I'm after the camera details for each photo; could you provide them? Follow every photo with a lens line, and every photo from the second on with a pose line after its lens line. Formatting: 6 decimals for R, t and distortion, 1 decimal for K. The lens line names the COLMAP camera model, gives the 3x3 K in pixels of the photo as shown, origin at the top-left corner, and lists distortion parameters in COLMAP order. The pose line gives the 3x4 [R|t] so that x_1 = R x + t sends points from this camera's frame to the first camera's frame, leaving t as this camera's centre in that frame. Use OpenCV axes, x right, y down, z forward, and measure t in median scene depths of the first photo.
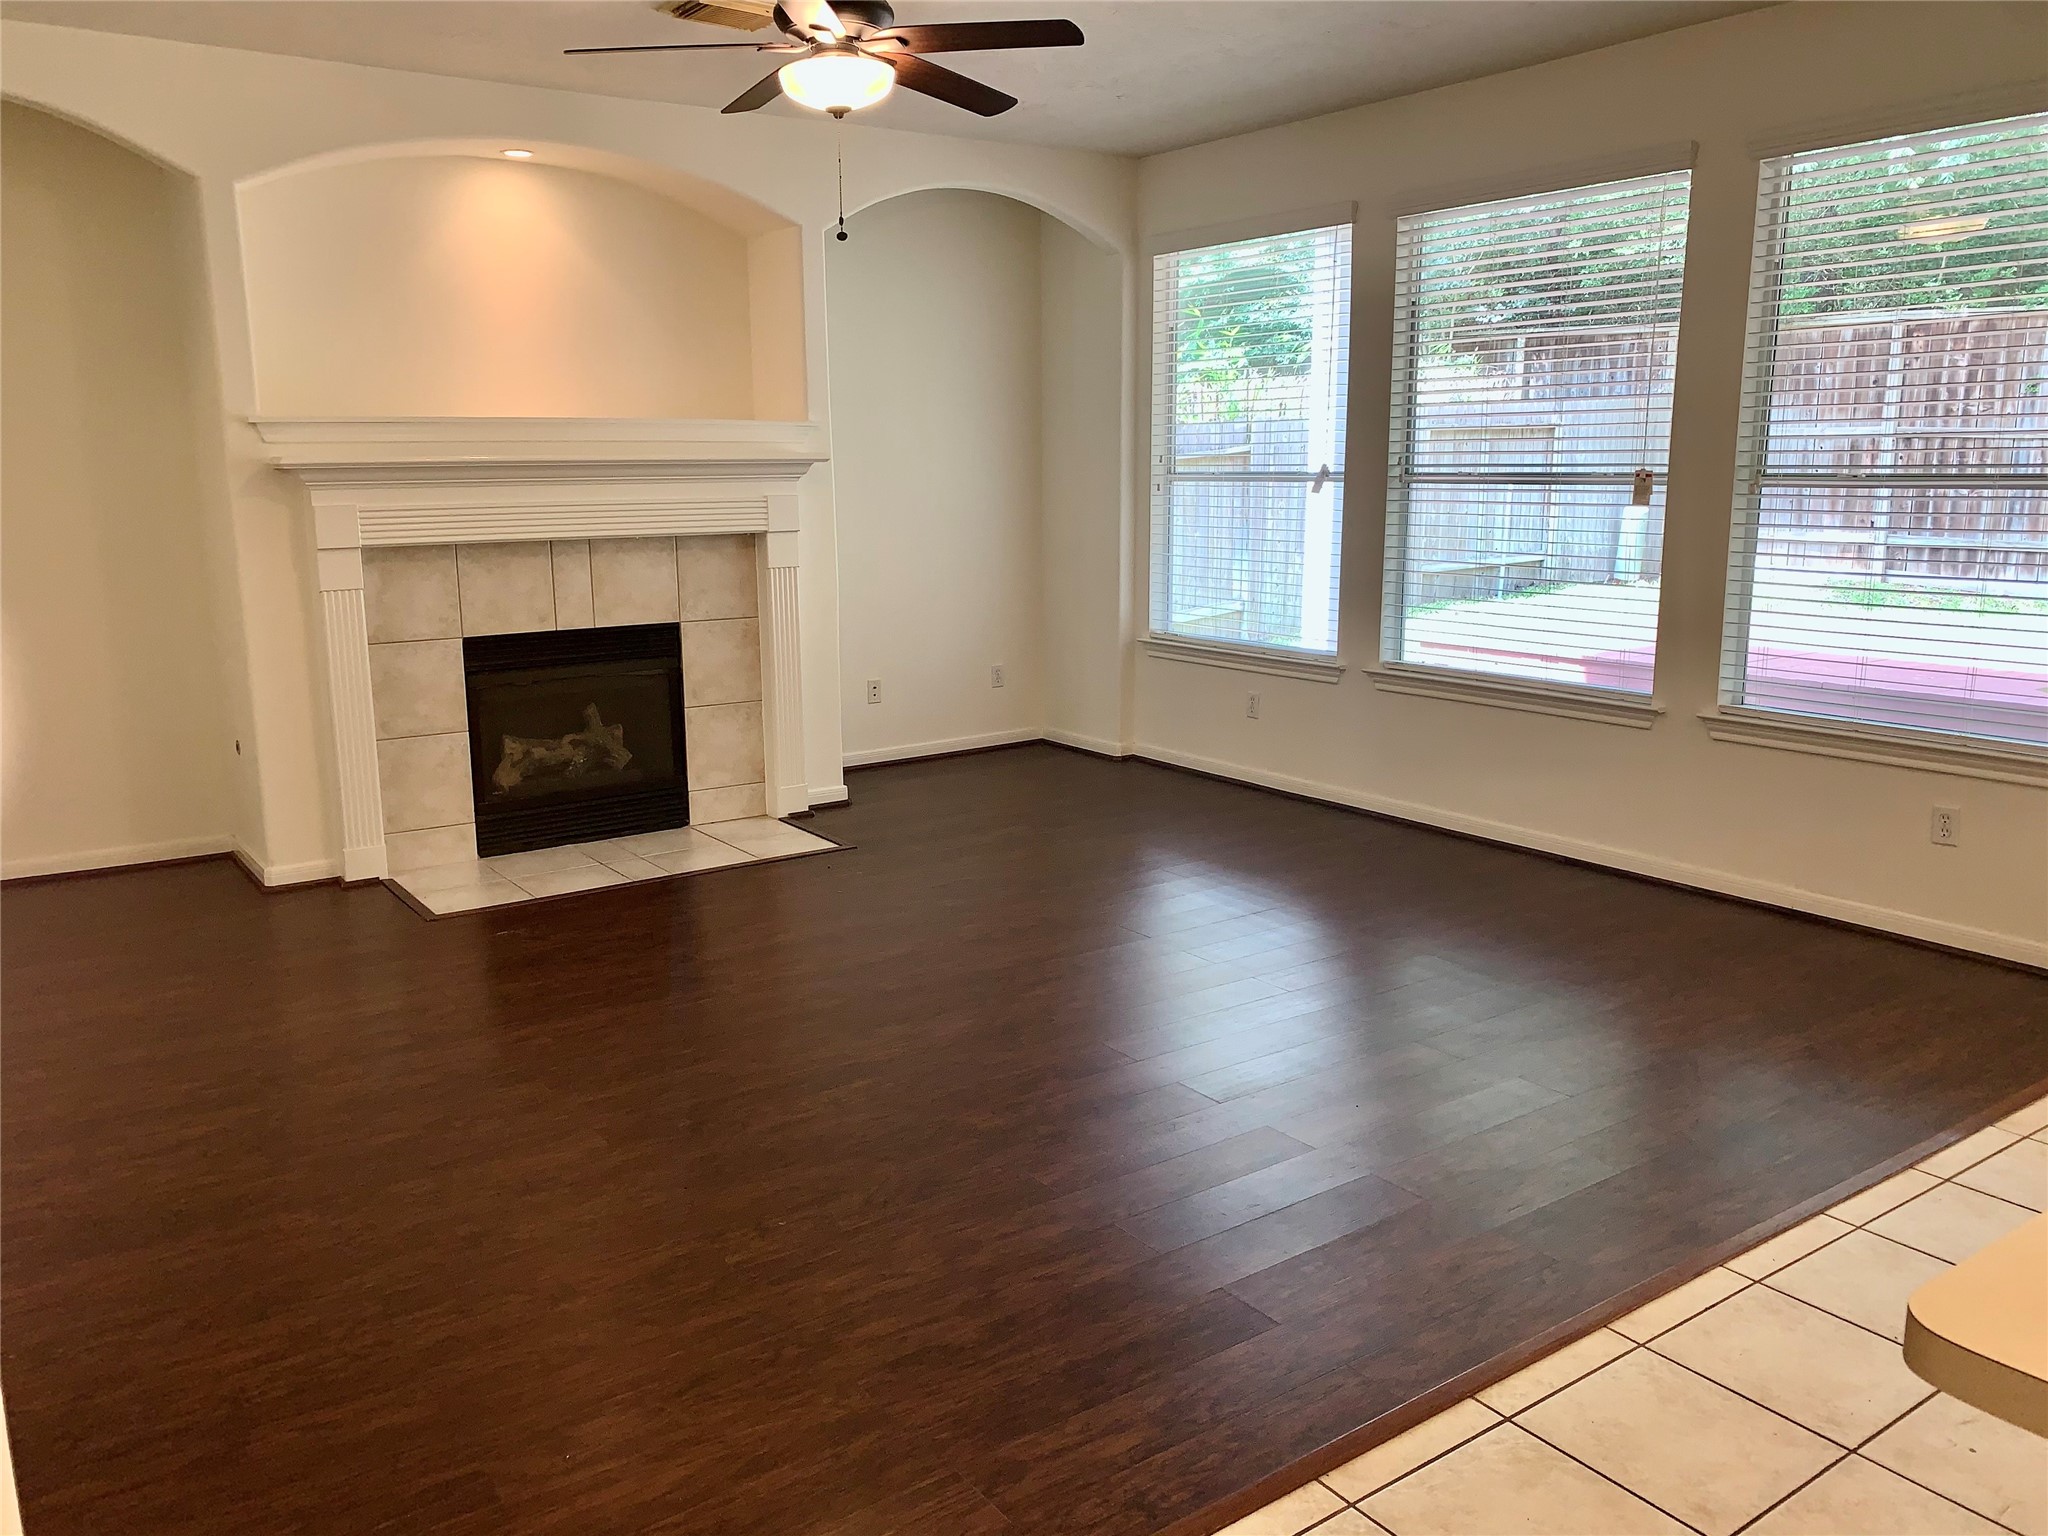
lens RADIAL K [[1576.2, 0, 1012.2], [0, 1576.2, 755.3], [0, 0, 1]] dist [0.046533, -0.042559]
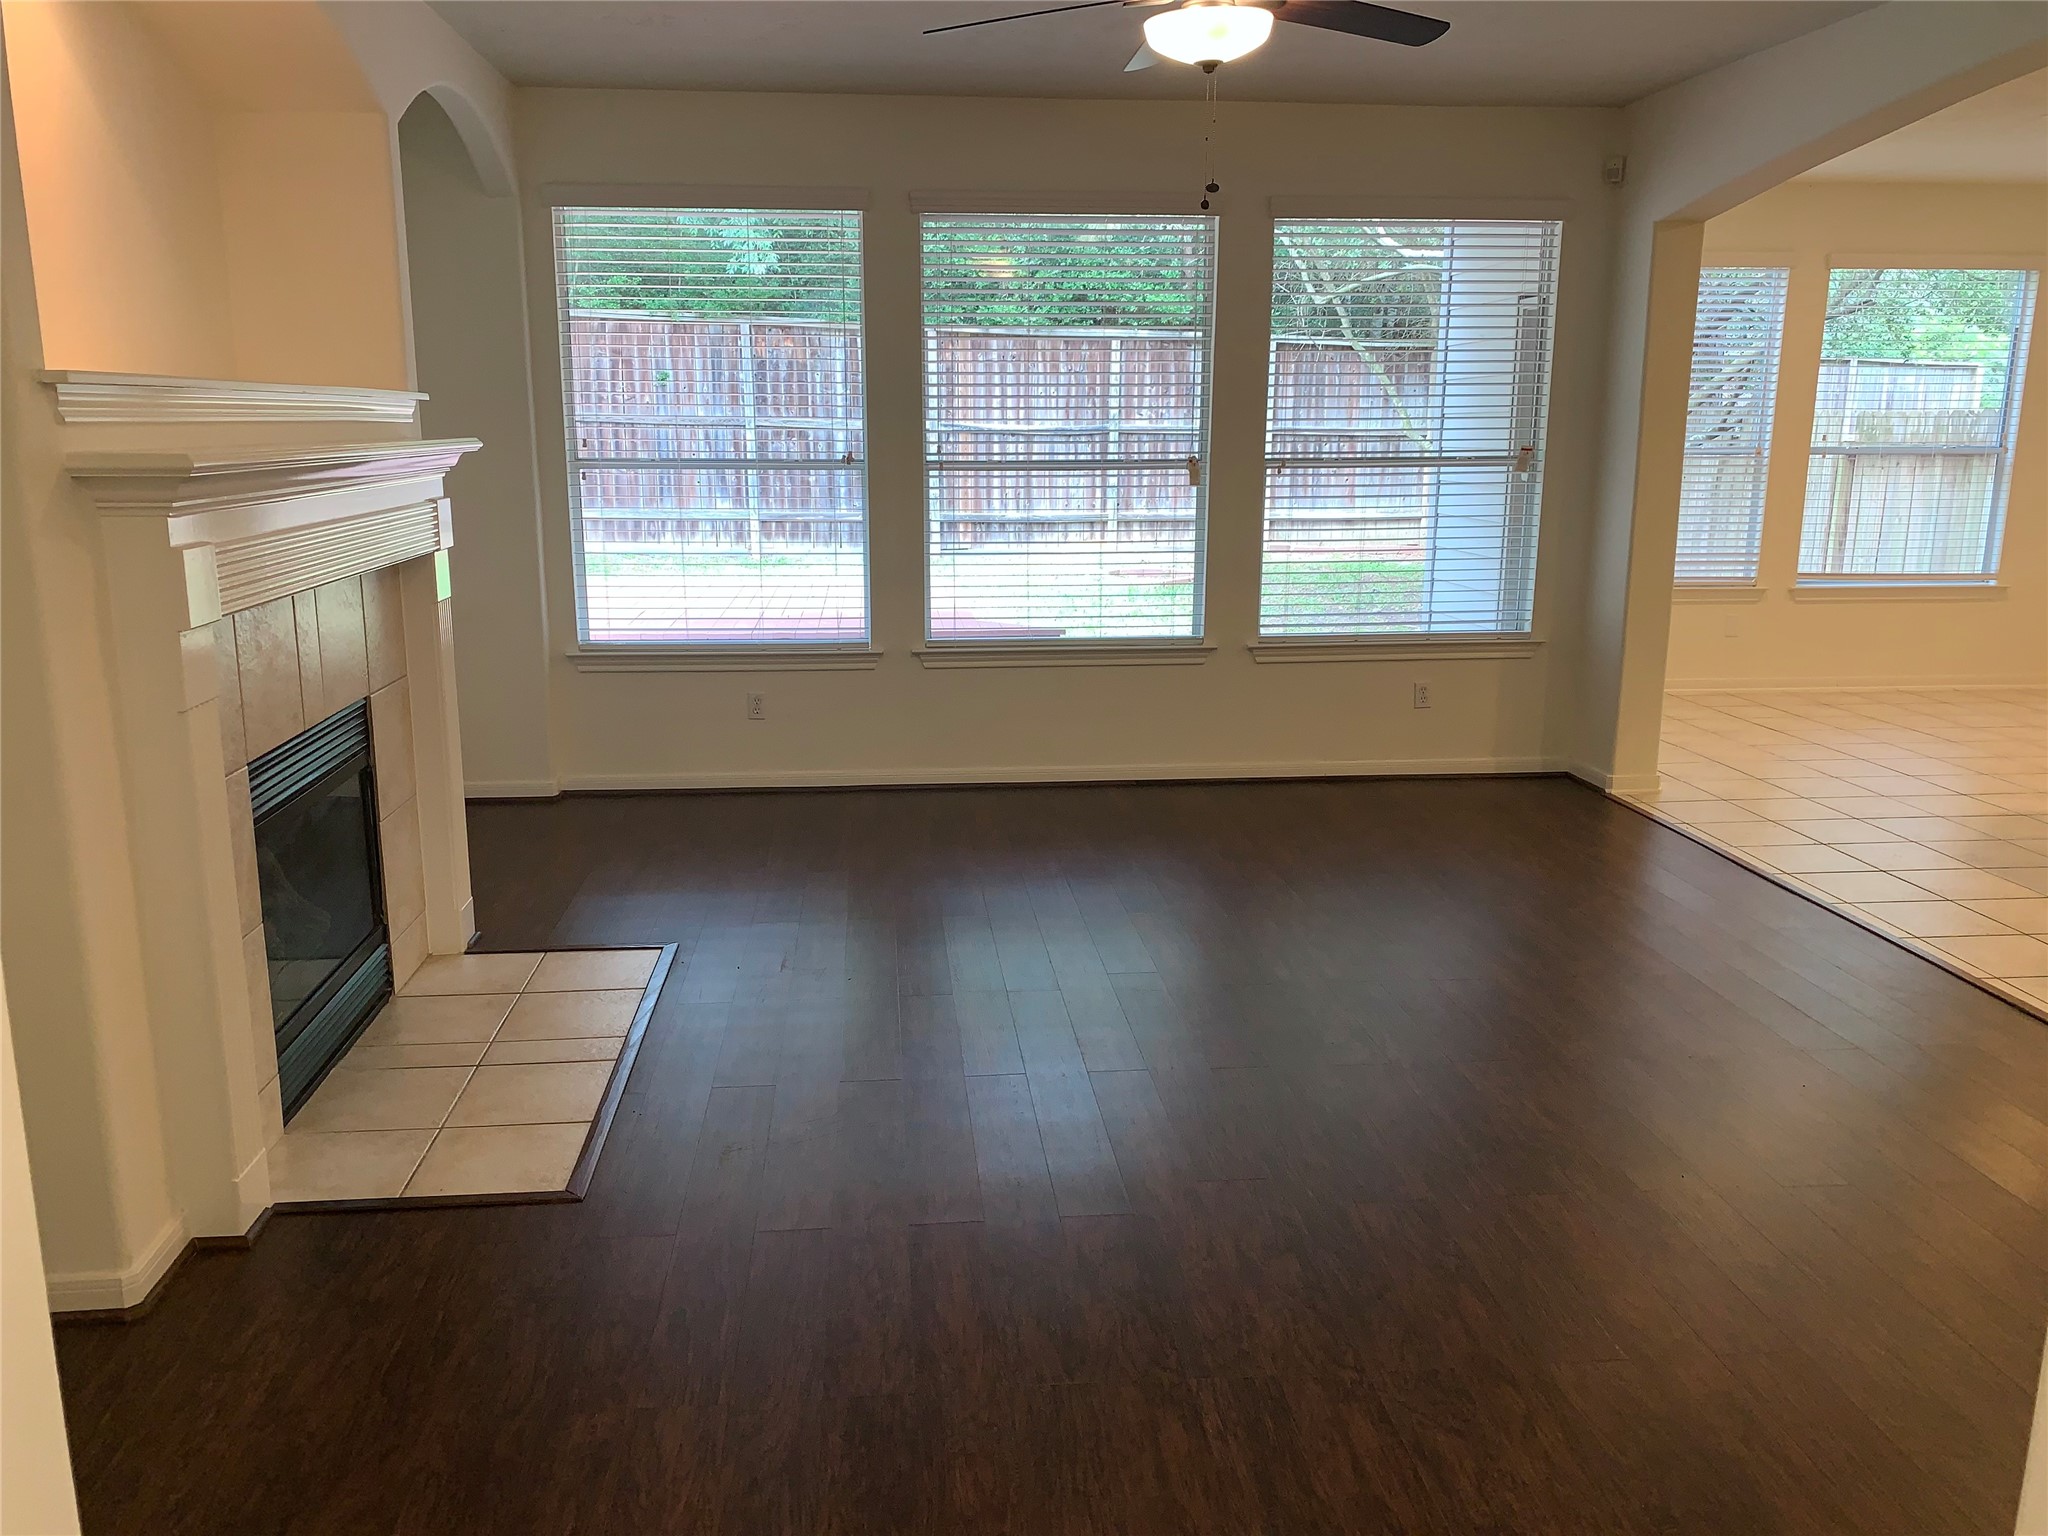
lens RADIAL K [[1576.2, 0, 1014.6], [0, 1576.2, 766.4], [0, 0, 1]] dist [0.046533, -0.042559]
pose [[0.498726, -0.174479, 0.849017, -0.646464], [0.155985, 0.981604, 0.110099, -0.085007], [-0.852608, 0.077524, 0.516768, 0.422605]]
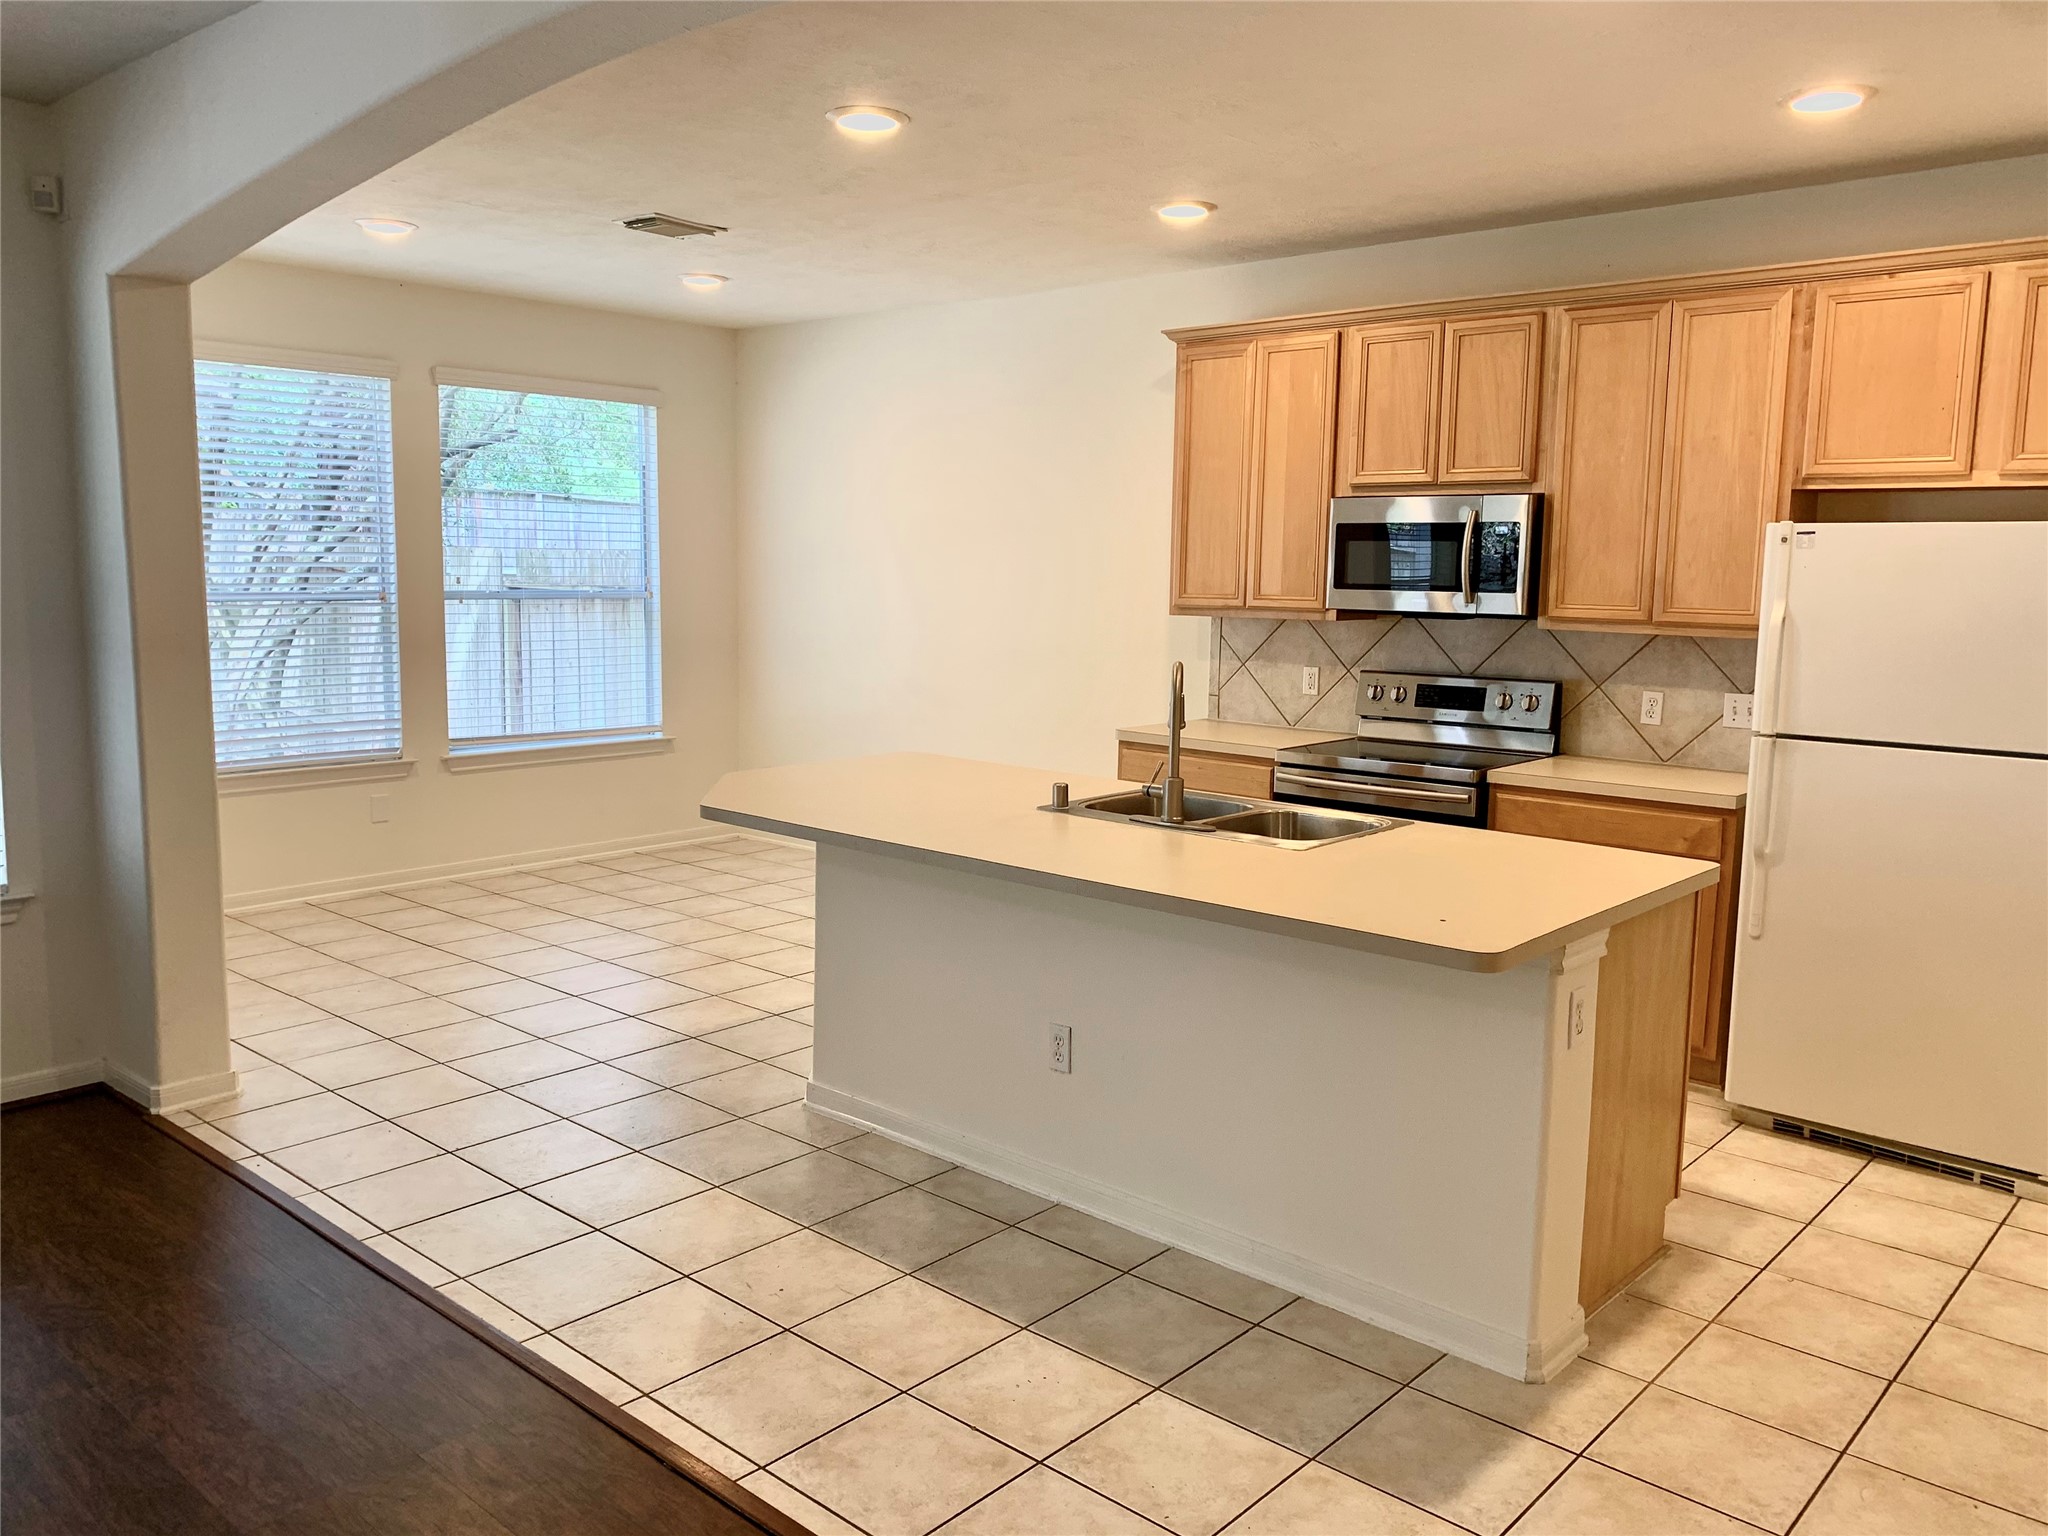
lens RADIAL K [[1576.2, 0, 1023.4], [0, 1576.2, 757.2], [0, 0, 1]] dist [0.046533, -0.042559]
pose [[-0.222705, -0.116574, 0.967891, -0.303650], [0.169829, 0.973005, 0.156266, -0.088641], [-0.959979, 0.199178, -0.196896, 0.369863]]
